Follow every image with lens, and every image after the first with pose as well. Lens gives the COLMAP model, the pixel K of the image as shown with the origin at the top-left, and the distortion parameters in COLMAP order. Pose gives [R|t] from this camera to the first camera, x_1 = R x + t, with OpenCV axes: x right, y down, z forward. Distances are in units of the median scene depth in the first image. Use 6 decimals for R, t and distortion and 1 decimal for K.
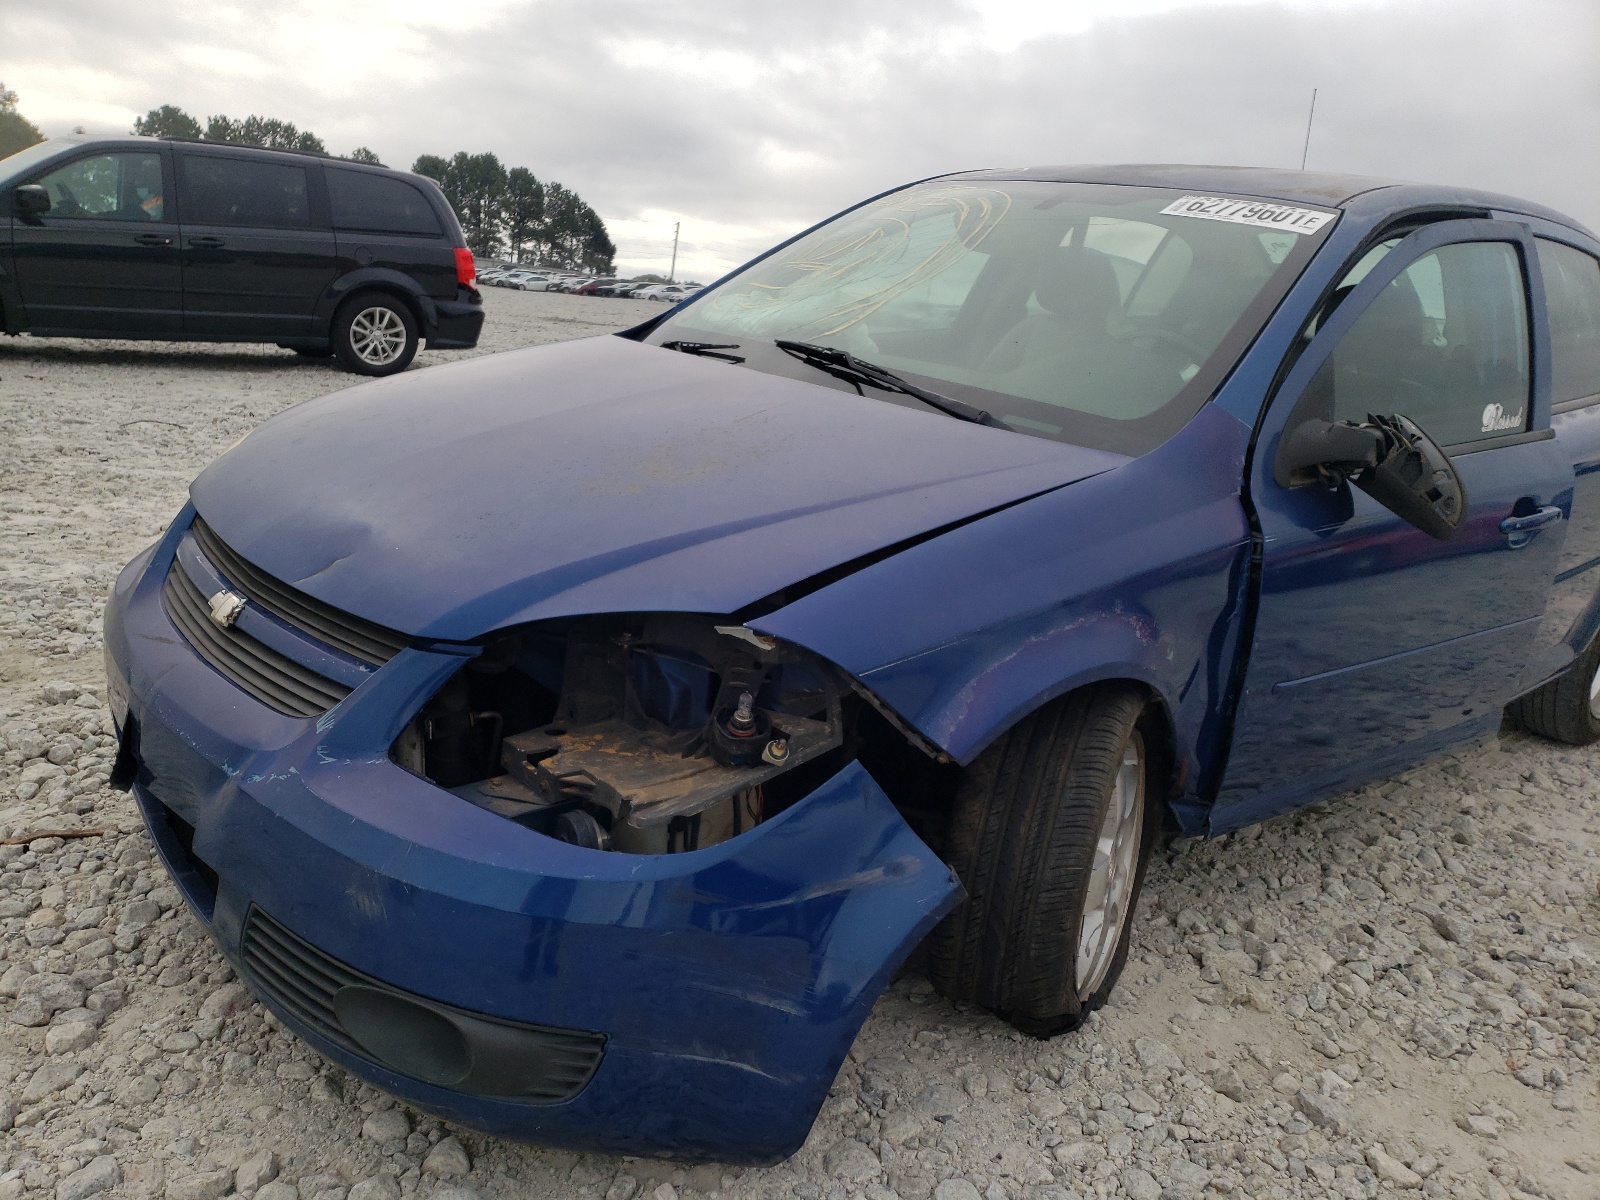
lens RADIAL K [[1220.5, 0, 798.7], [0, 1220.5, 603.0], [0, 0, 1]] dist [0.012141, 0.004635]
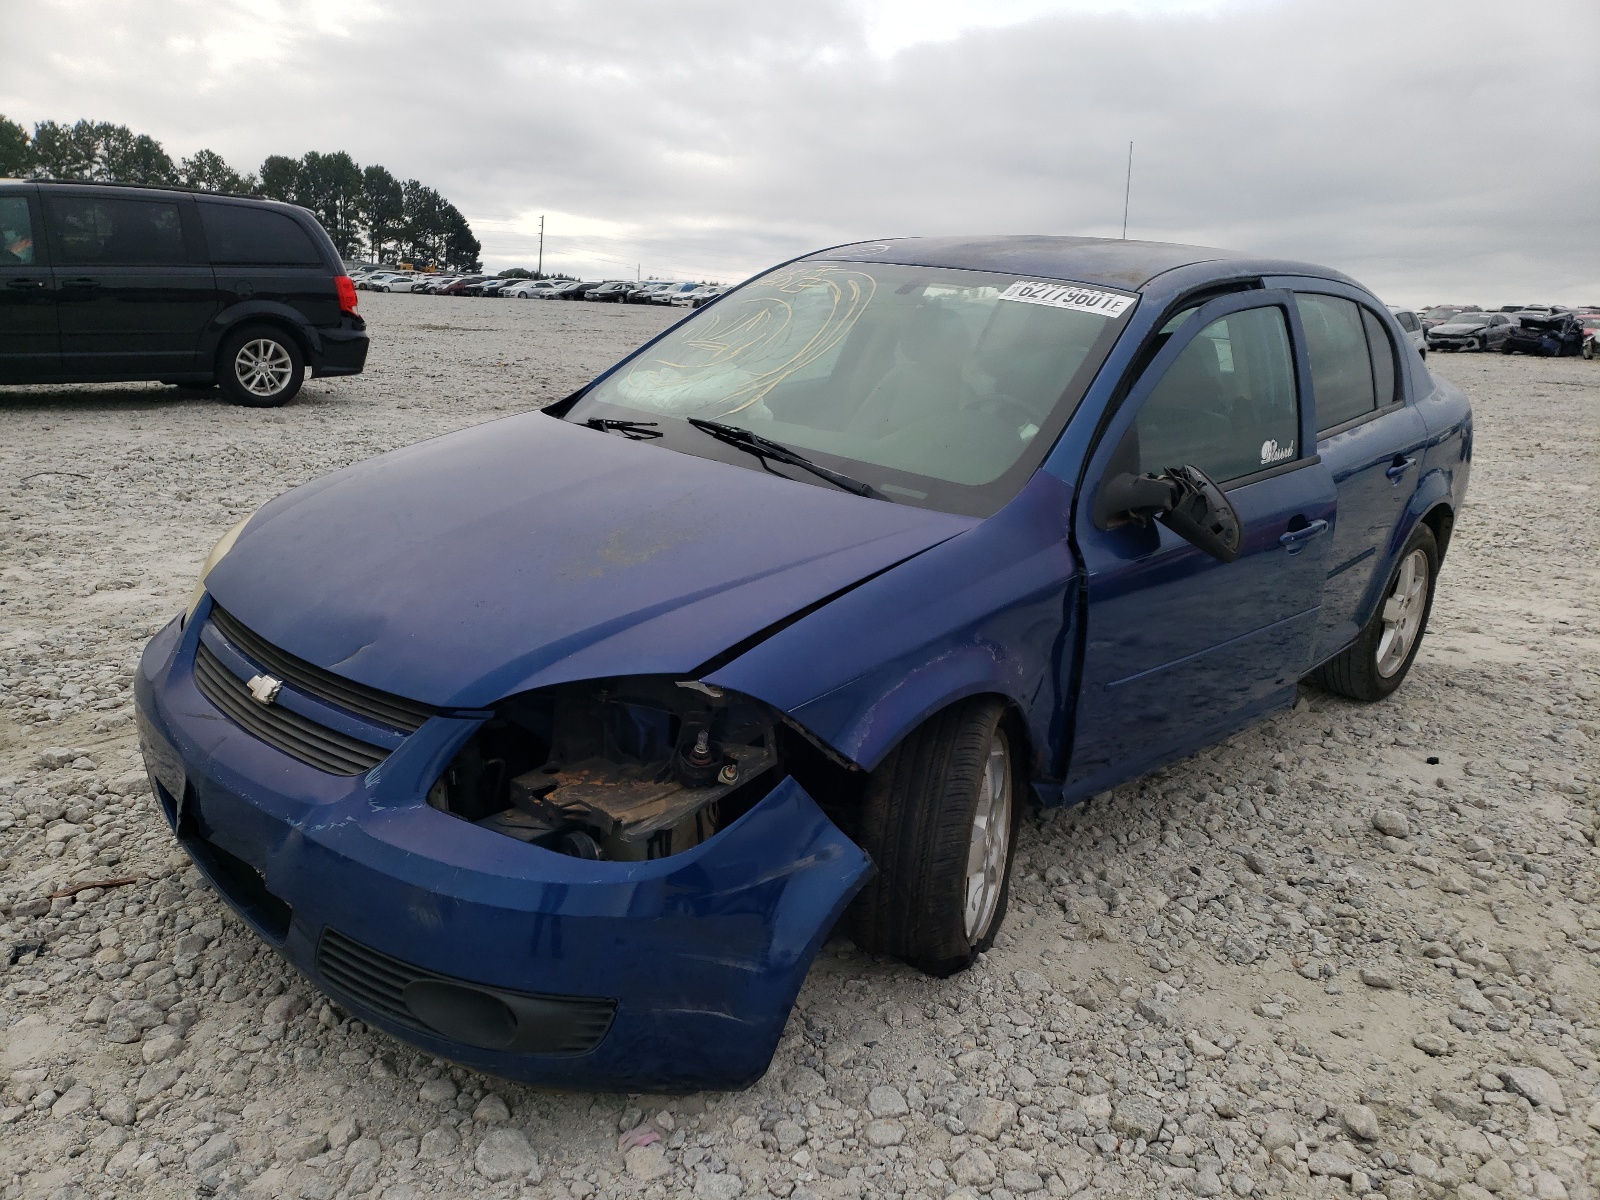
lens RADIAL K [[1220.2, 0, 801.4], [0, 1220.2, 591.8], [0, 0, 1]] dist [0.029083, -0.023740]
pose [[0.993701, -0.063884, 0.092076, -0.039982], [0.063483, 0.997956, 0.007287, -0.065113], [-0.092353, -0.001396, 0.995725, -0.261172]]
